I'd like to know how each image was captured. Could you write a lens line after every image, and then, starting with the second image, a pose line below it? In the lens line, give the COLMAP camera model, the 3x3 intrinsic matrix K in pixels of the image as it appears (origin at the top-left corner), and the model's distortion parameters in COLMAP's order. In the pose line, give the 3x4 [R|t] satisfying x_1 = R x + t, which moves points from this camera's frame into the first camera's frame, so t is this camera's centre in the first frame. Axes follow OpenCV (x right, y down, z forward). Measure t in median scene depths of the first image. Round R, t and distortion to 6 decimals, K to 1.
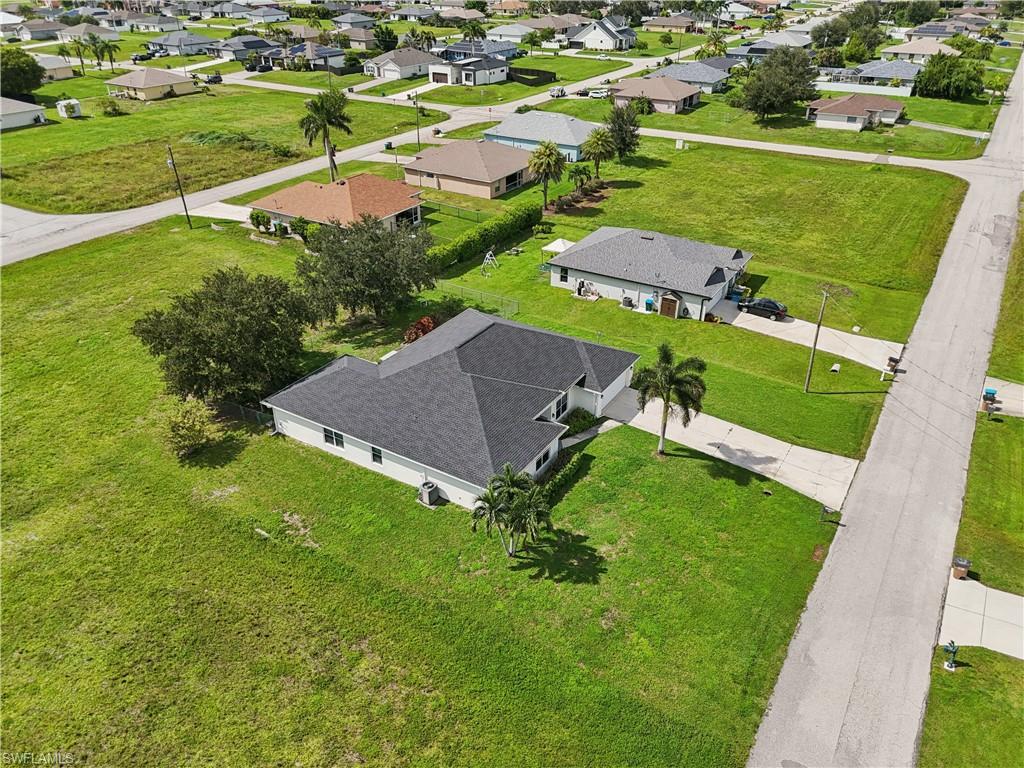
lens RADIAL K [[754.0, 0, 508.9], [0, 754.0, 386.7], [0, 0, 1]] dist [0.053251, -0.044720]
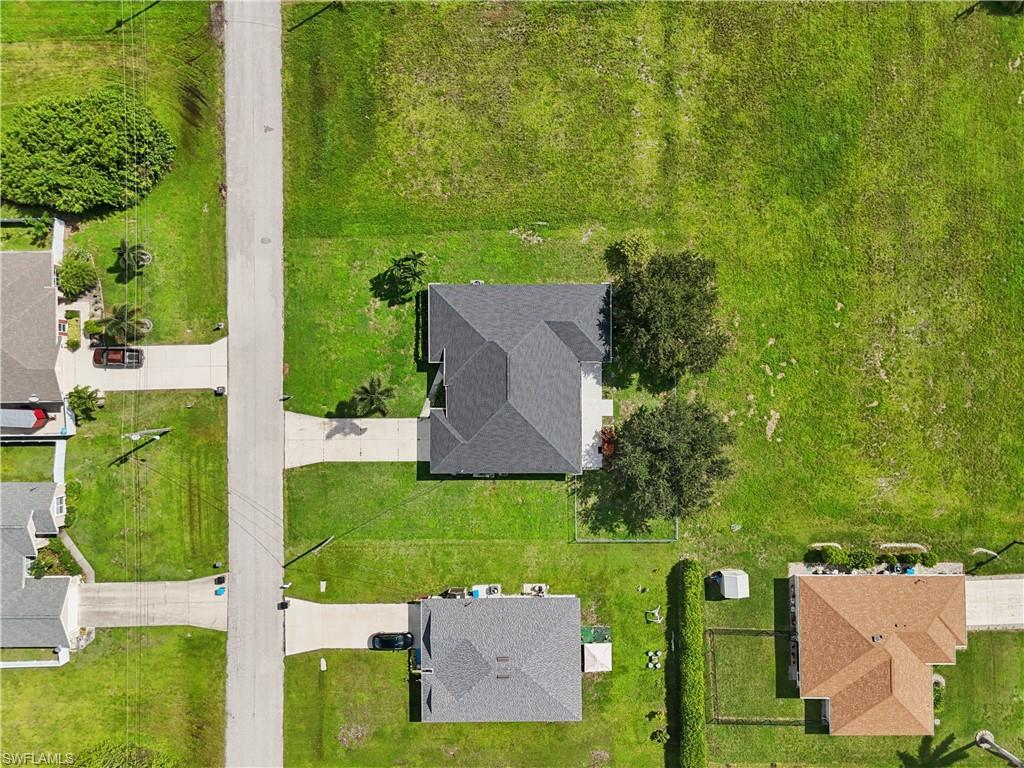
lens RADIAL K [[754.0, 0, 508.9], [0, 754.0, 386.7], [0, 0, 1]] dist [0.053251, -0.044720]
pose [[-0.844867, 0.534966, -0.003530, -0.025054], [-0.268346, -0.418069, 0.867876, -1.117467], [0.462808, 0.734187, 0.496769, 0.238602]]
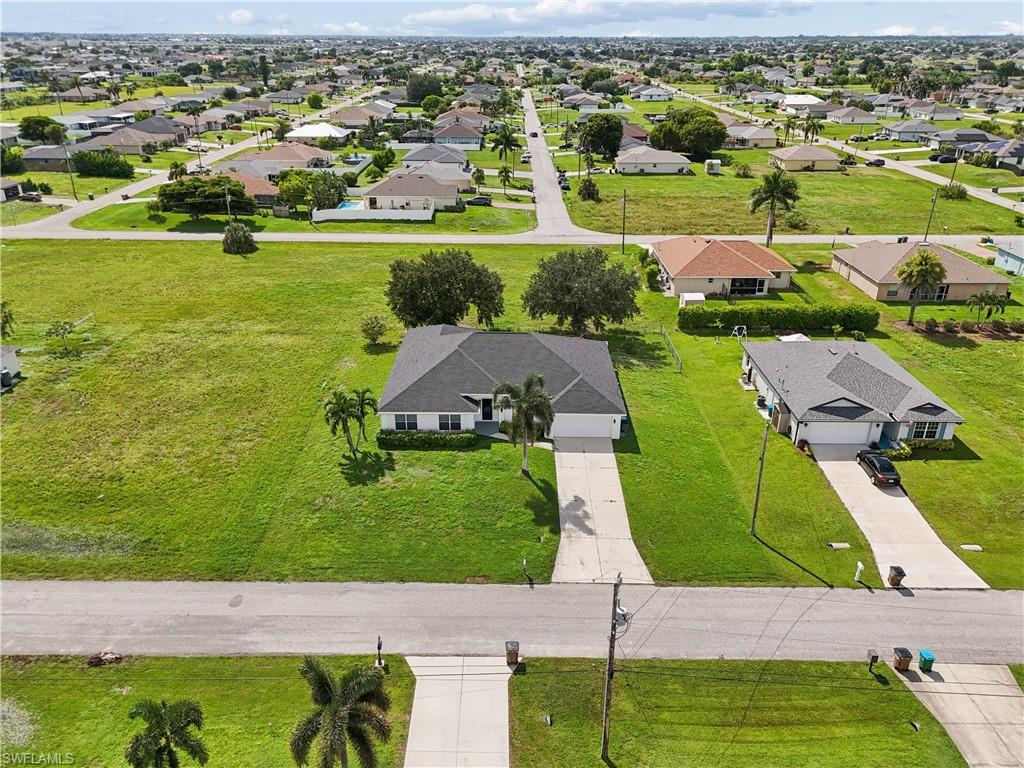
lens RADIAL K [[754.0, 0, 508.9], [0, 754.0, 386.7], [0, 0, 1]] dist [0.053251, -0.044720]
pose [[0.523536, 0.357680, -0.773288, 0.808962], [-0.431401, 0.893952, 0.121422, -0.121139], [0.734713, 0.270029, 0.622319, 0.202952]]
